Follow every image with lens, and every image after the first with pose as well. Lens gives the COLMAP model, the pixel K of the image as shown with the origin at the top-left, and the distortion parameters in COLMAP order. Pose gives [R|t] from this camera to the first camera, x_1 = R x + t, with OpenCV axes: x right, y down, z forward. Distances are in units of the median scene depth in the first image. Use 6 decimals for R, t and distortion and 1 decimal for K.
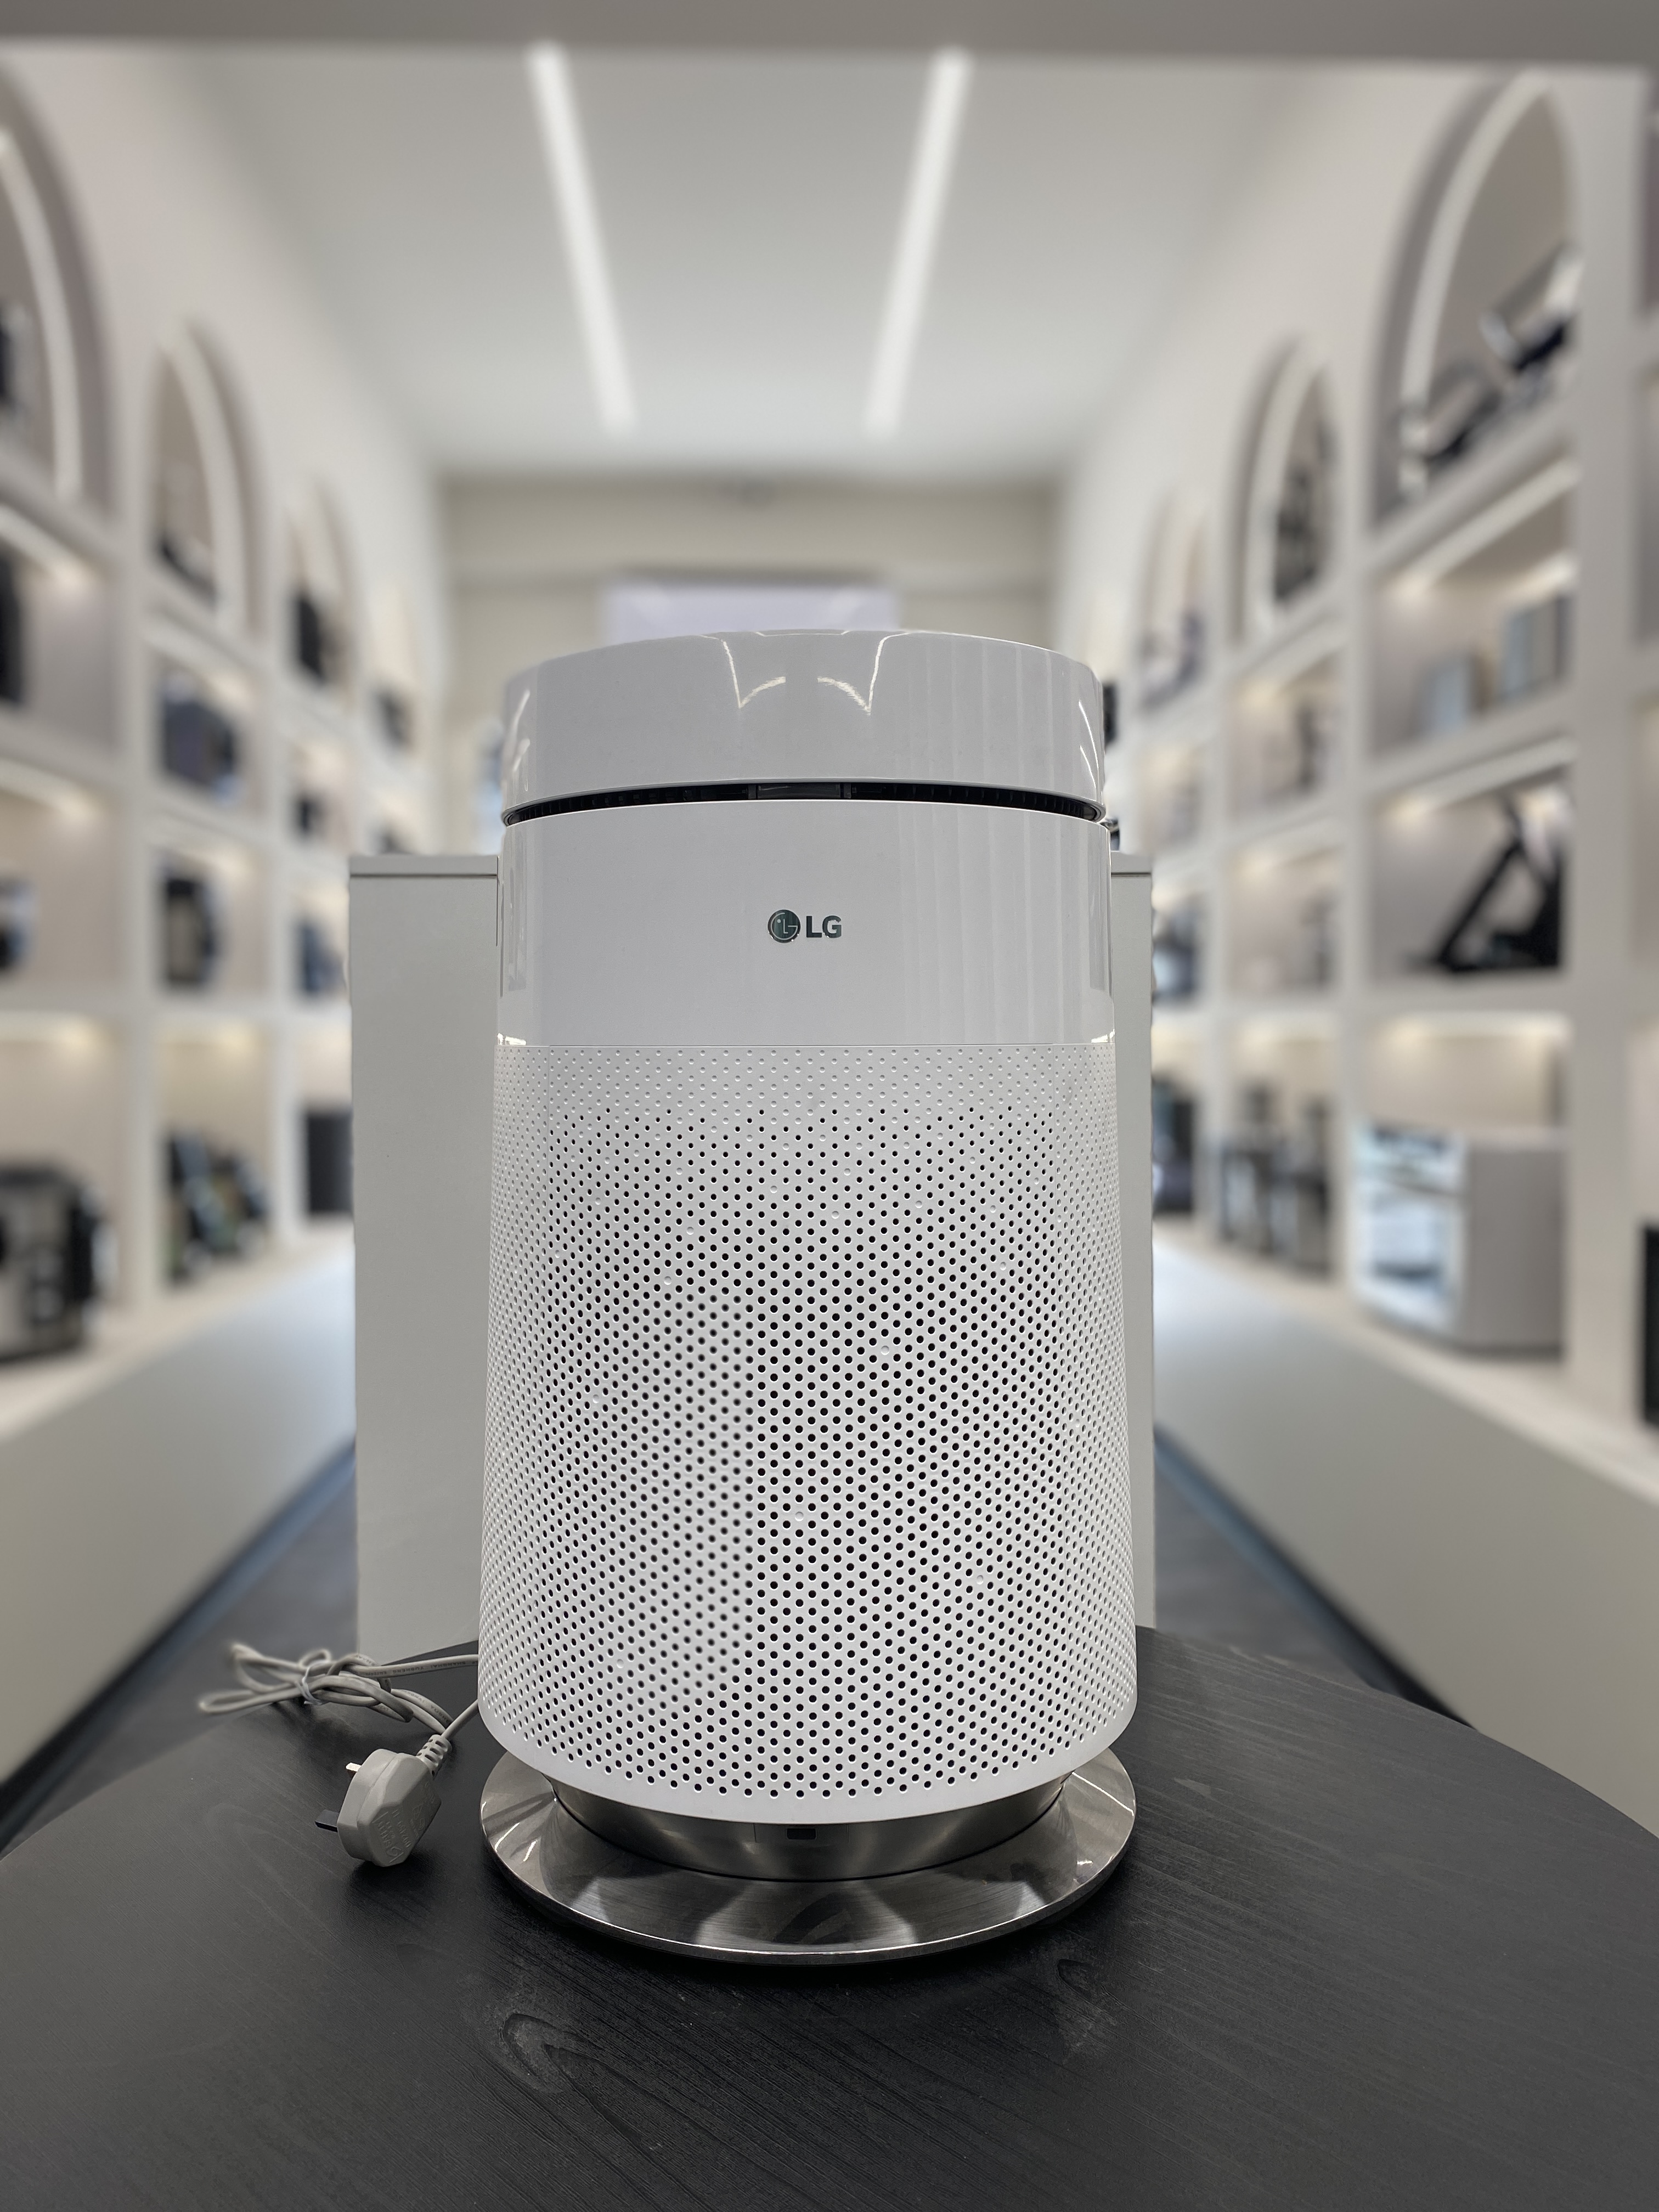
lens RADIAL K [[1695.7, 0, 819.1], [0, 1695.7, 1103.1], [0, 0, 1]] dist [0.001857, -0.004172]
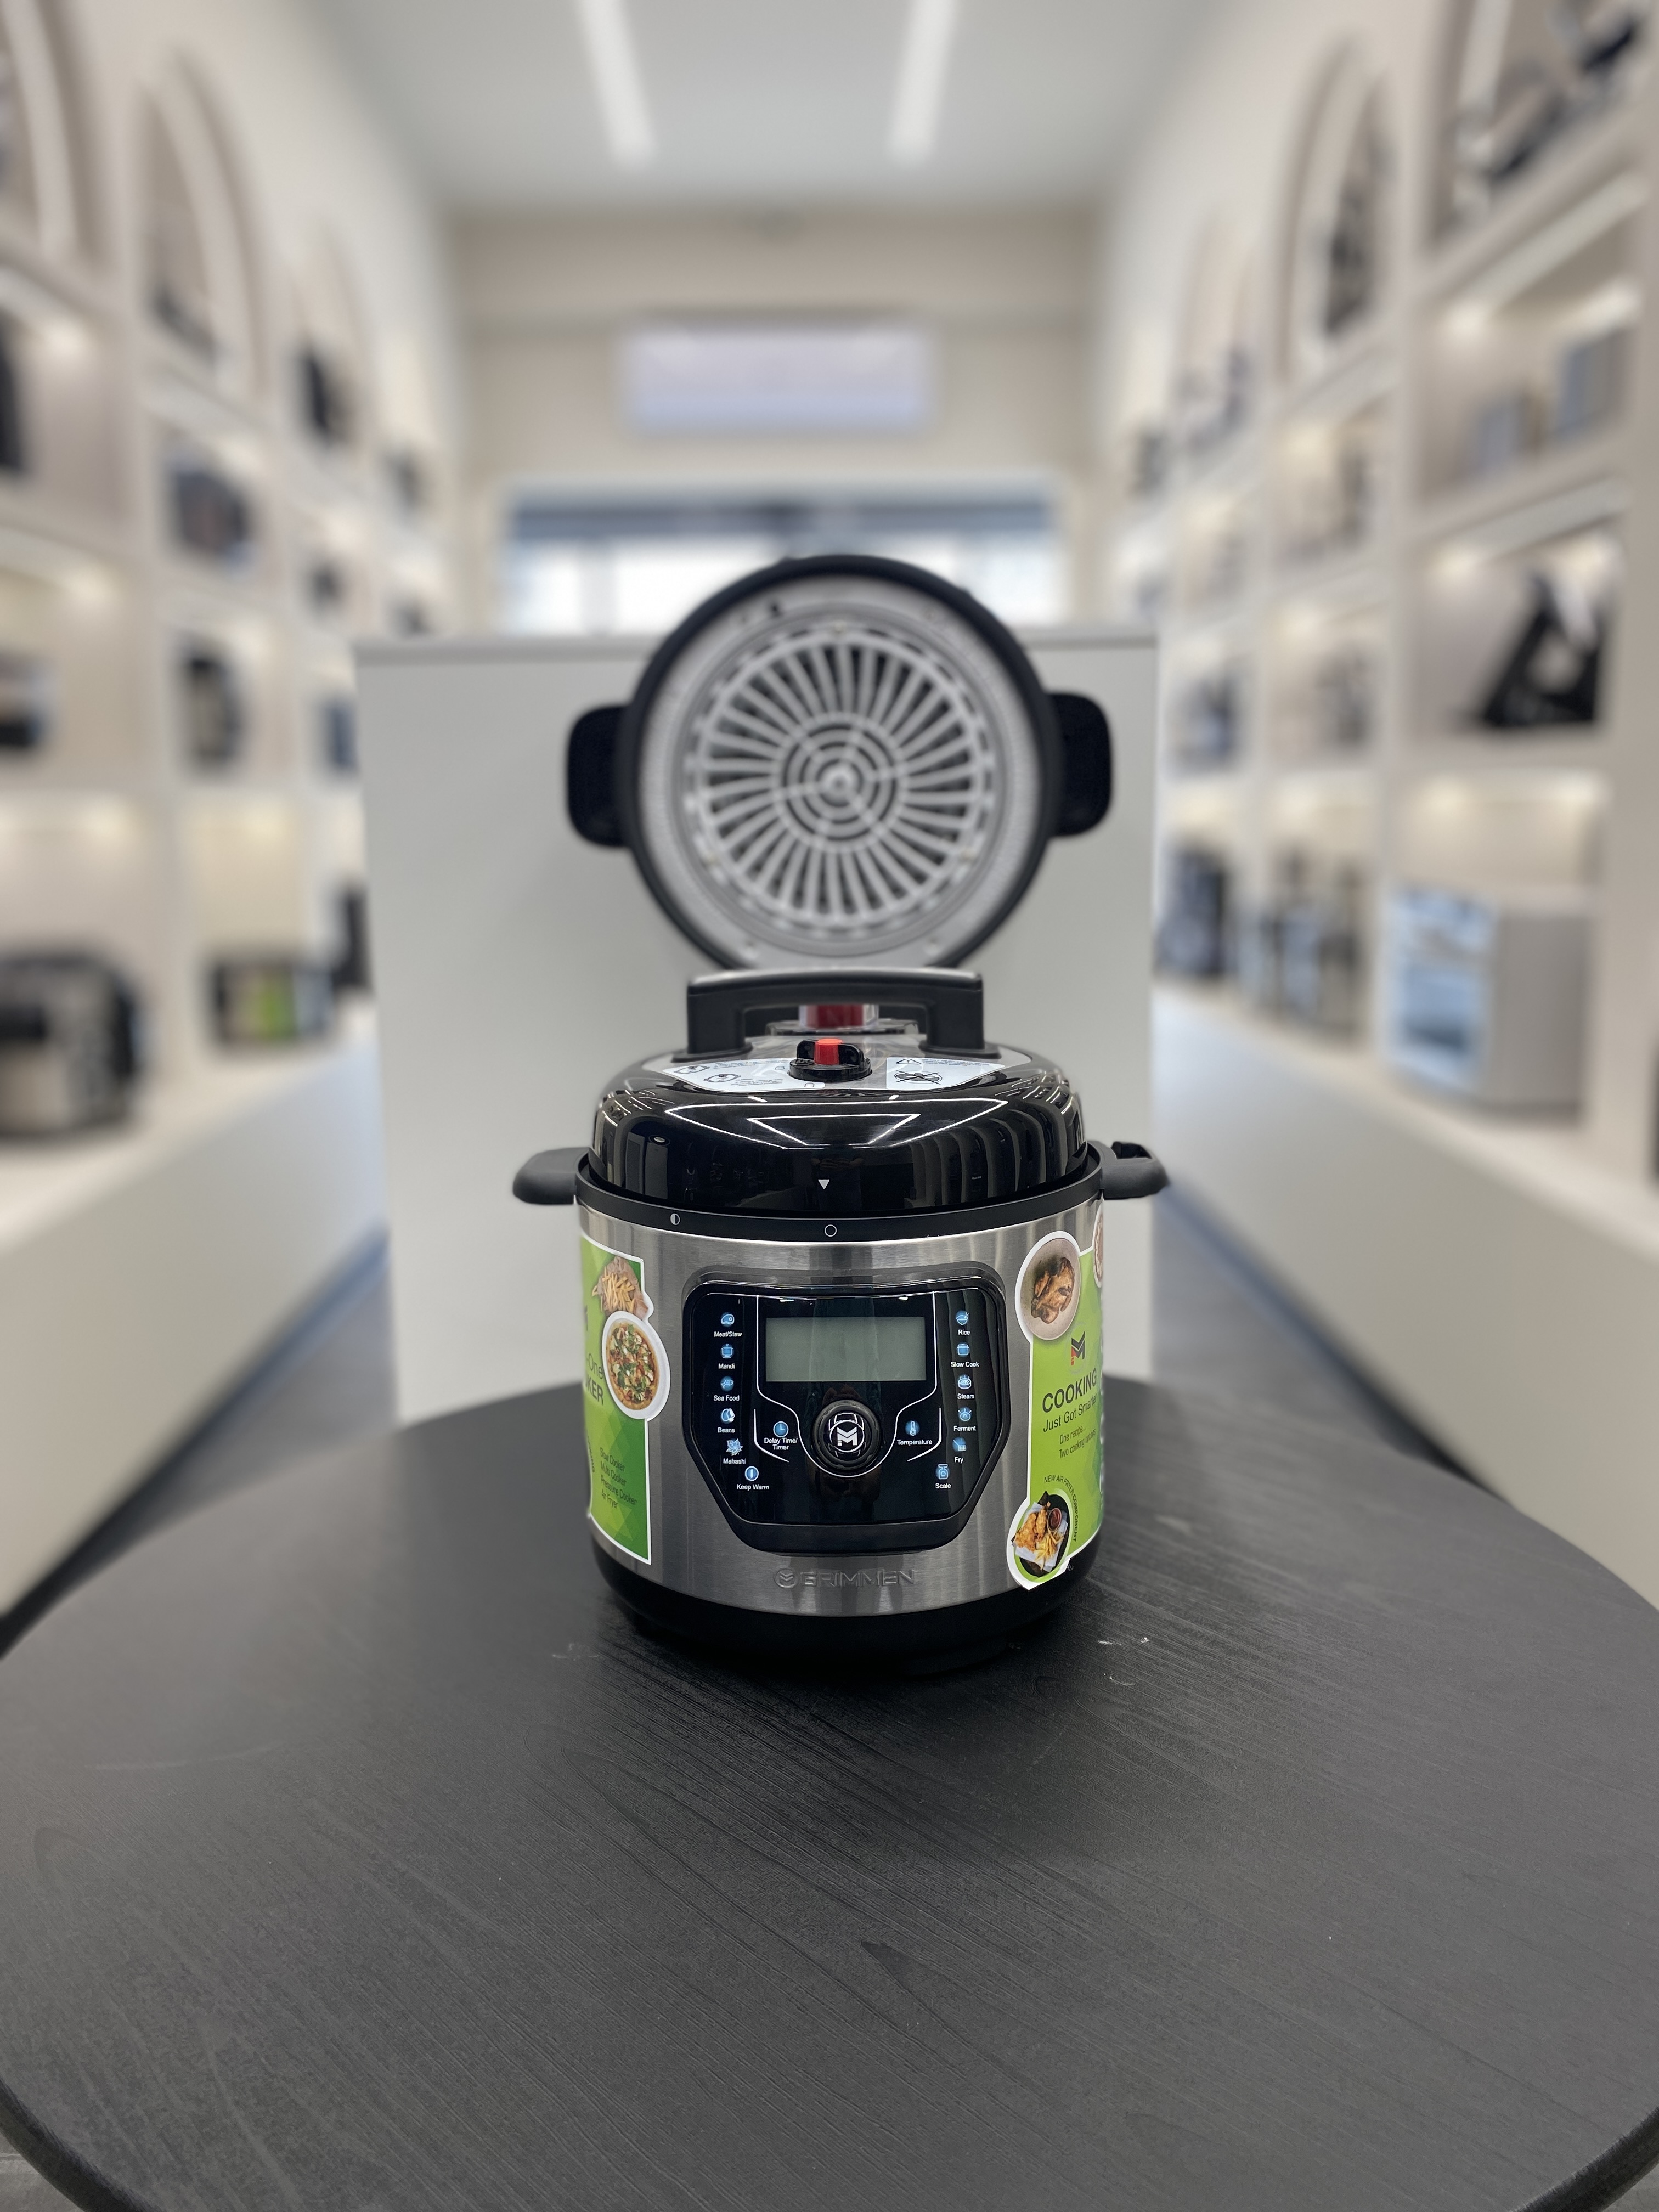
lens RADIAL K [[1695.7, 0, 819.1], [0, 1695.7, 1103.1], [0, 0, 1]] dist [0.001857, -0.004172]
pose [[0.999617, -0.010855, -0.025448, 0.007762], [0.014167, 0.990901, 0.133848, -0.001340], [0.023763, -0.134158, 0.990675, -0.006967]]
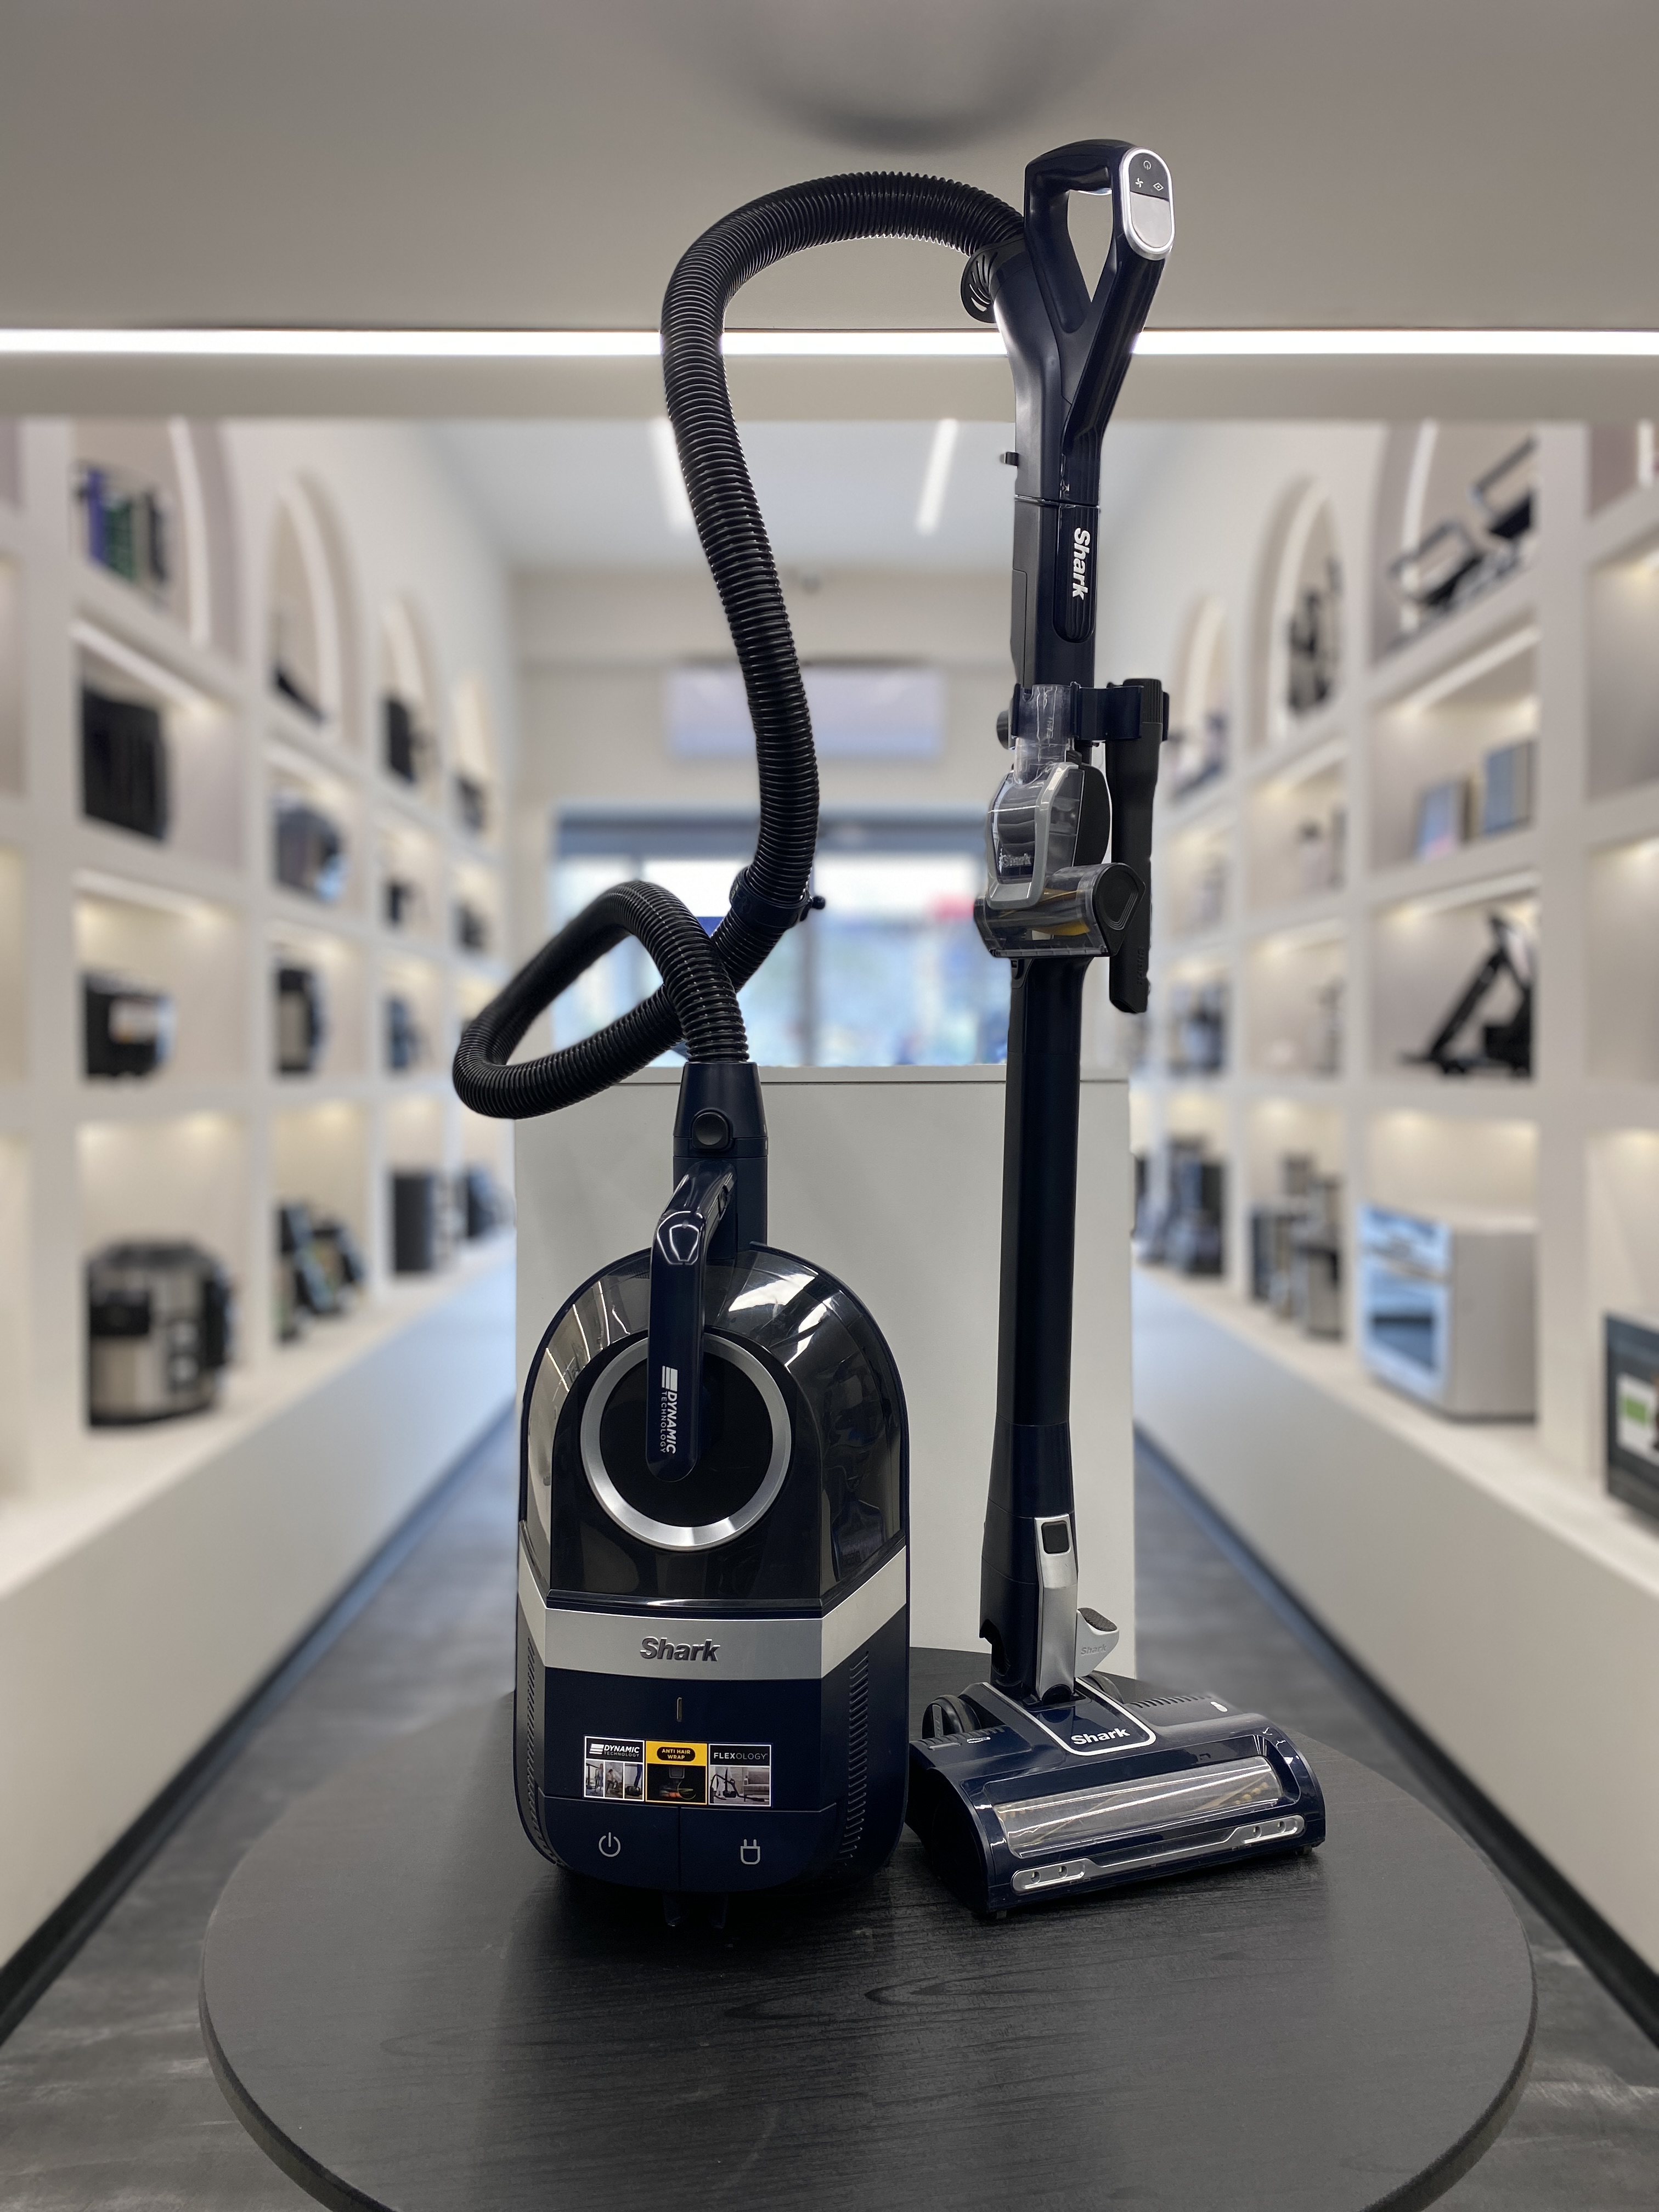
lens RADIAL K [[1695.6, 0, 829.5], [0, 1695.6, 1106.0], [0, 0, 1]] dist [-0.000241, -0.000400]
pose [[0.999770, 0.001185, -0.021419, -0.002245], [-0.001500, 0.999891, -0.014681, -0.036208], [0.021399, 0.014710, 0.999663, -0.109088]]
